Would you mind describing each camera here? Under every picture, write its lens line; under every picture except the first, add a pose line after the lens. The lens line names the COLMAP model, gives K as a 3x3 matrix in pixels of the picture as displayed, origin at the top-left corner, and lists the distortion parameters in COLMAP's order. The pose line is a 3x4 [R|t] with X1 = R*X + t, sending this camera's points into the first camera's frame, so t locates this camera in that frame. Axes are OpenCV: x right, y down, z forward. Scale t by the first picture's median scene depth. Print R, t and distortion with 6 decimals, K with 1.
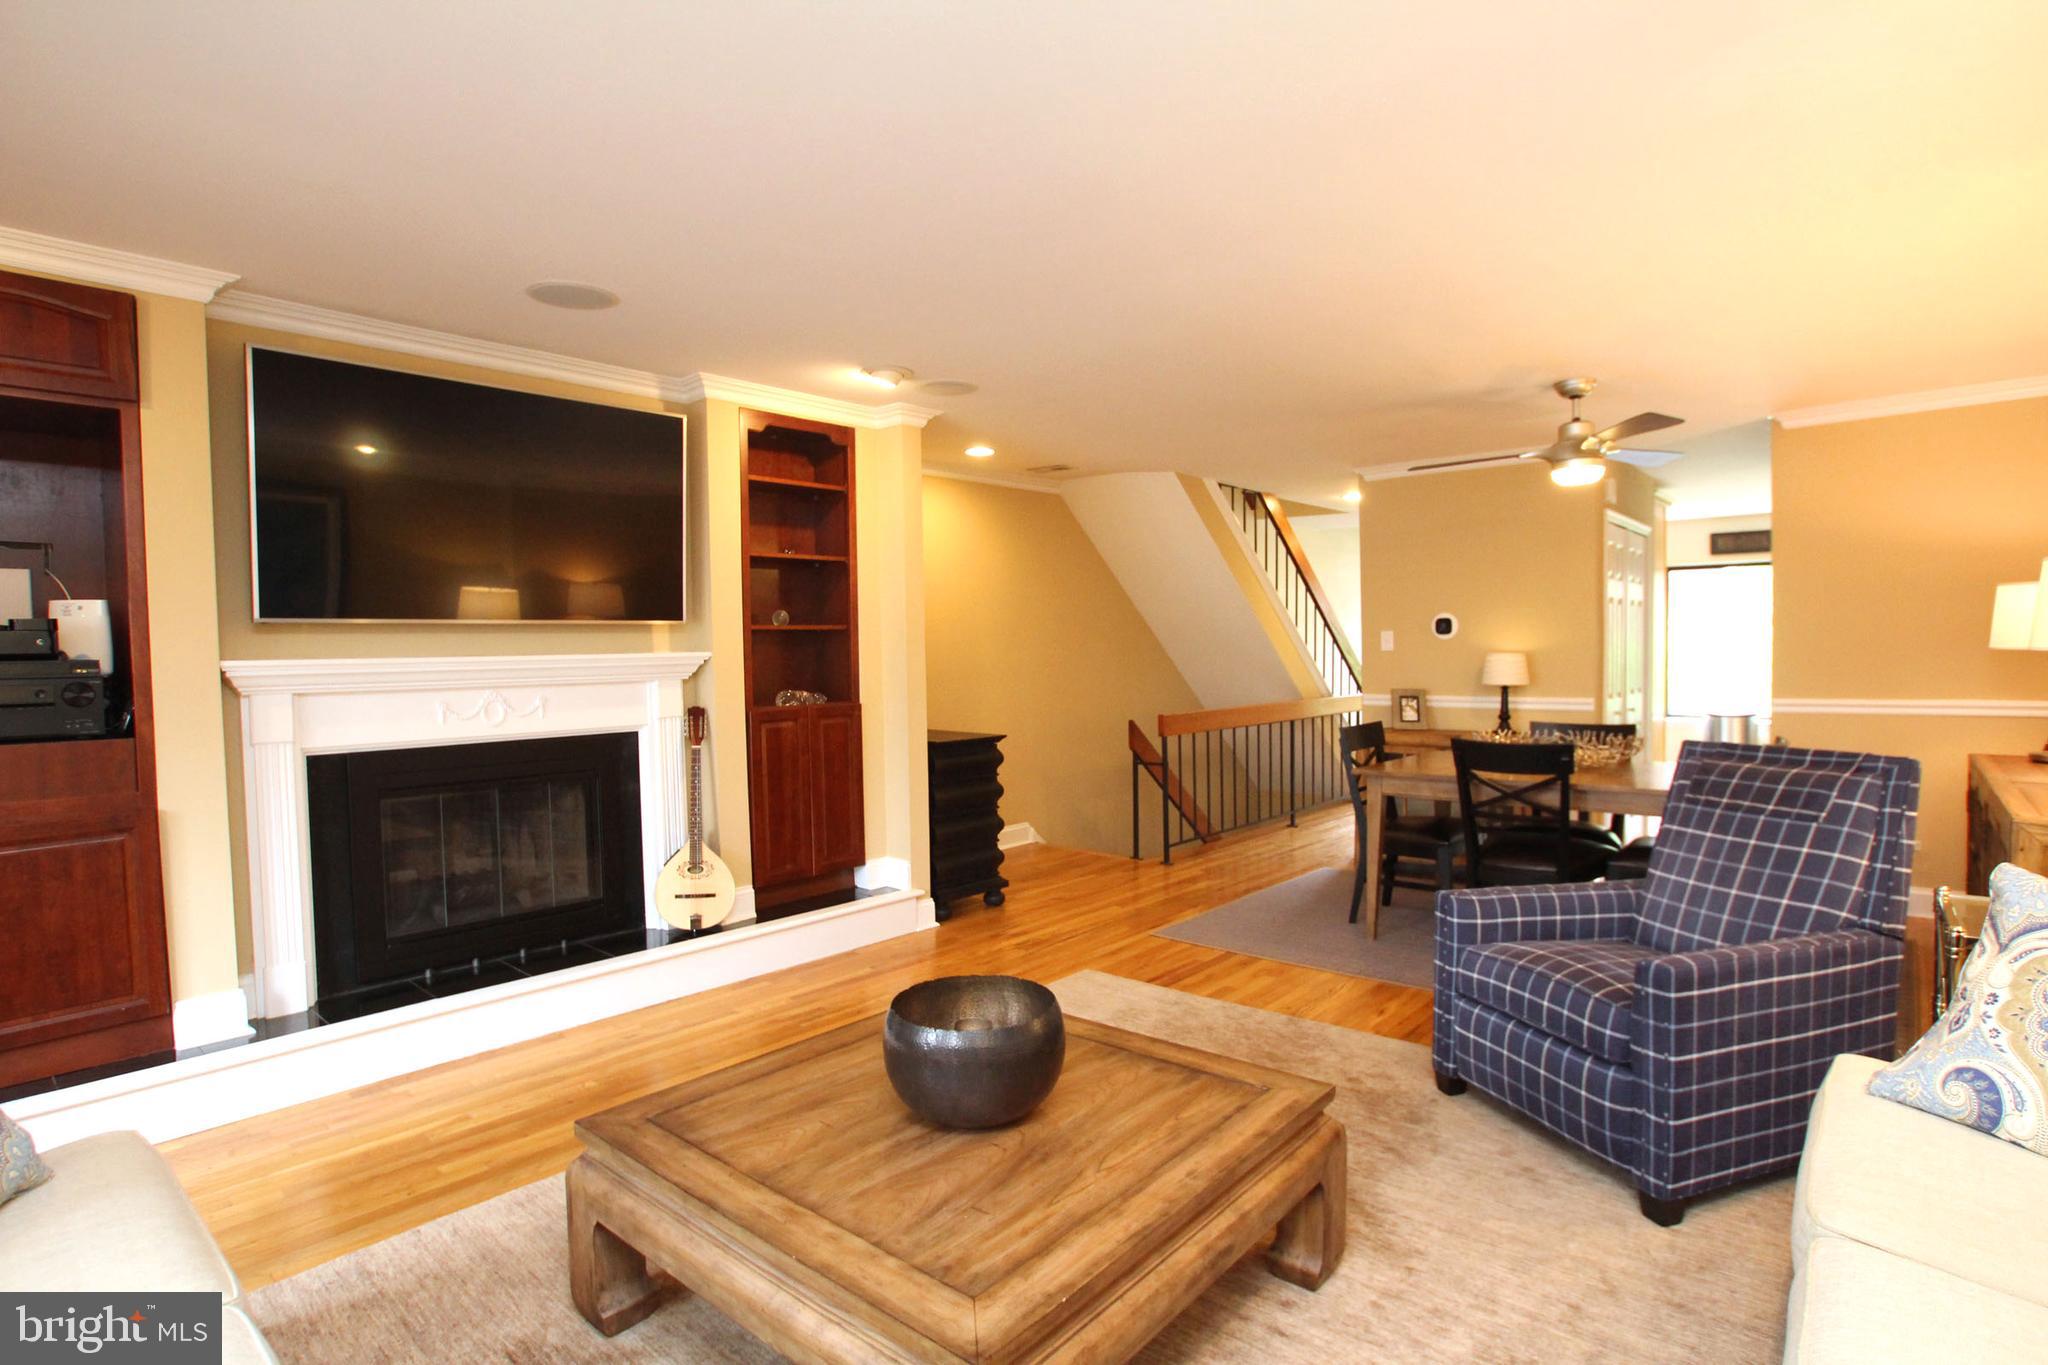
lens RADIAL K [[1047.1, 0, 1034.1], [0, 1047.1, 689.9], [0, 0, 1]] dist [-0.071079, 0.031796]
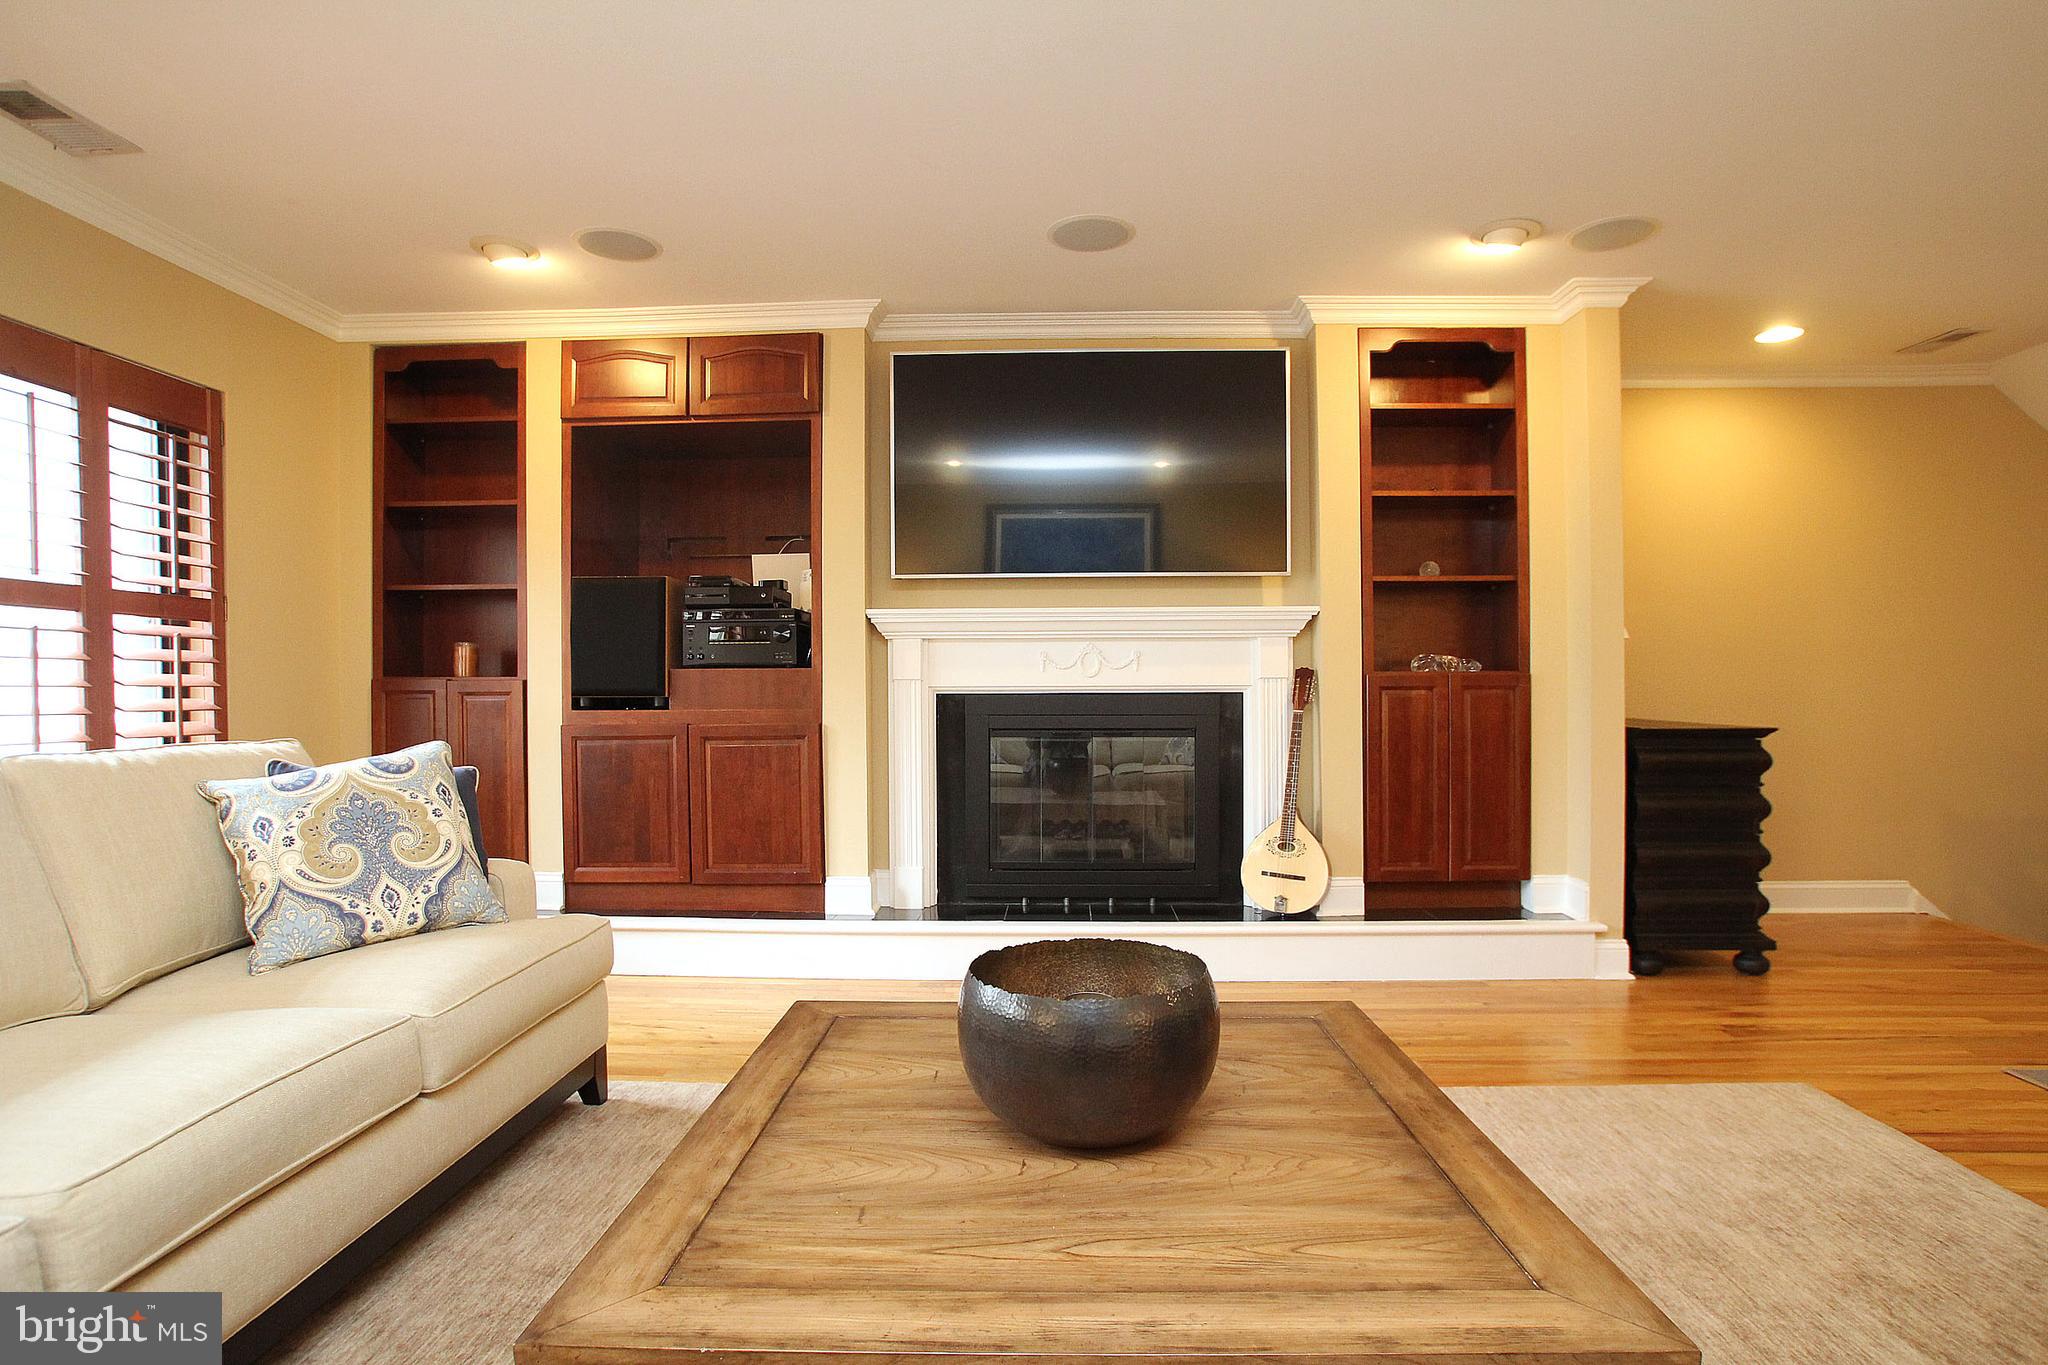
lens RADIAL K [[1047.1, 0, 1034.1], [0, 1047.1, 689.9], [0, 0, 1]] dist [-0.071079, 0.031796]
pose [[0.629329, 0.009990, -0.777075, 0.229824], [-0.037110, 0.999163, -0.017209, 0.059891], [0.776252, 0.039668, 0.629173, 0.252368]]
